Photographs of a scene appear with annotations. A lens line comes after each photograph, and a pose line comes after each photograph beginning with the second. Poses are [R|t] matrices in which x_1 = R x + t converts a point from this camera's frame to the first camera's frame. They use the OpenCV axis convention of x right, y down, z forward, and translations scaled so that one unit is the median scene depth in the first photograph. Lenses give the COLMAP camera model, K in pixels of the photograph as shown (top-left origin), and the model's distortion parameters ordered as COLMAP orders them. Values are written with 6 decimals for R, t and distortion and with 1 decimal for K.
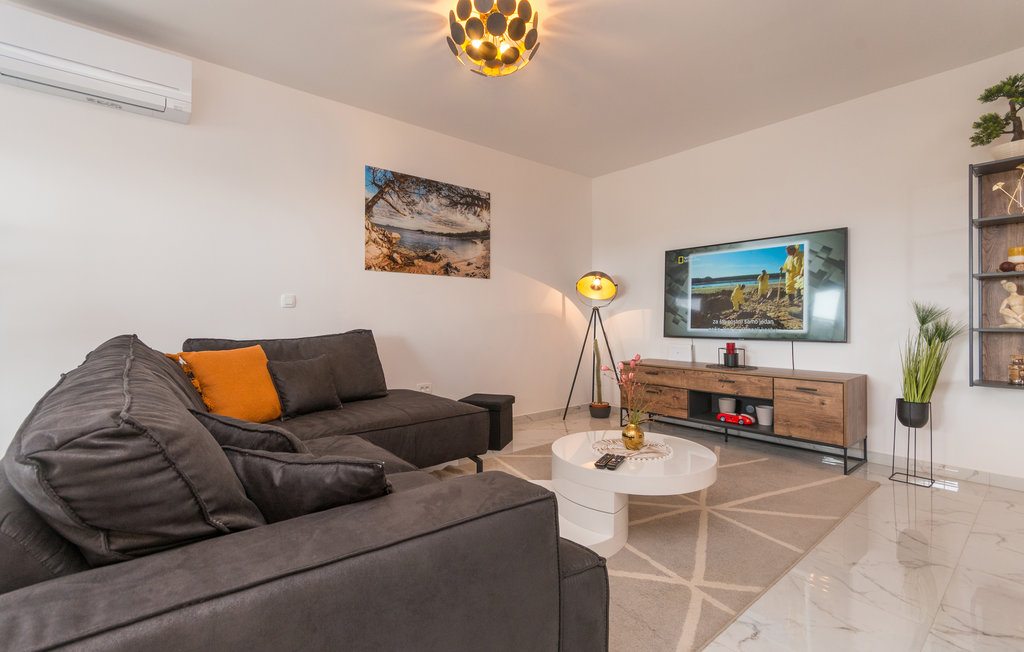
lens RADIAL K [[462.8, 0, 514.6], [0, 462.8, 311.5], [0, 0, 1]] dist [-0.000514, -0.000229]
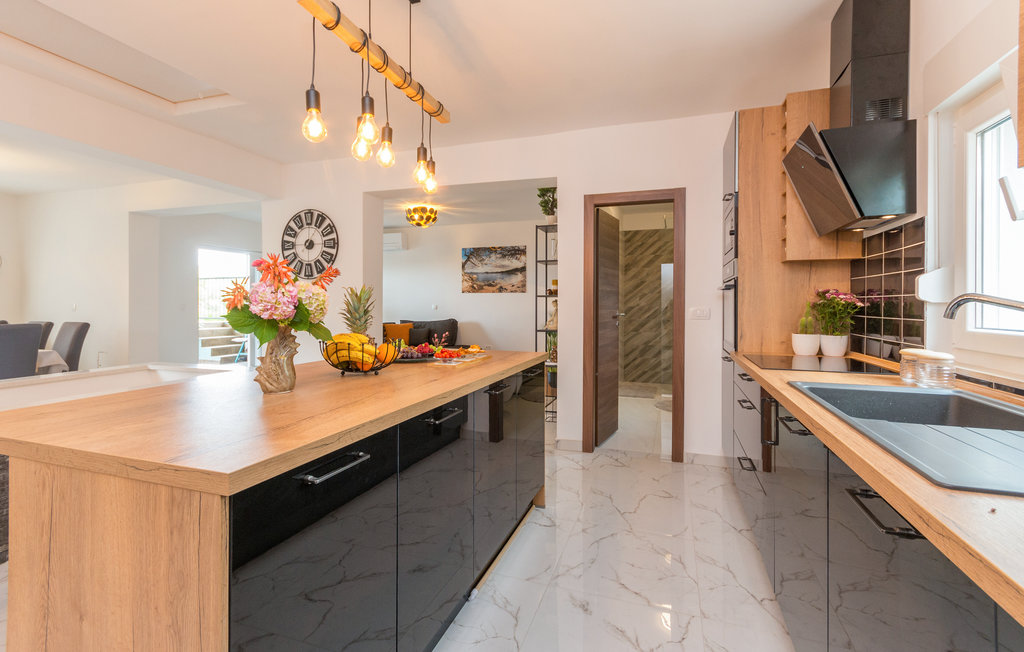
lens RADIAL K [[462.8, 0, 514.6], [0, 462.8, 311.5], [0, 0, 1]] dist [-0.000514, -0.000229]
pose [[0.514164, 0.000625, -0.857692, 1.650655], [0.006088, 0.999972, 0.004379, -0.005188], [0.857670, -0.007473, 0.514145, 0.025455]]
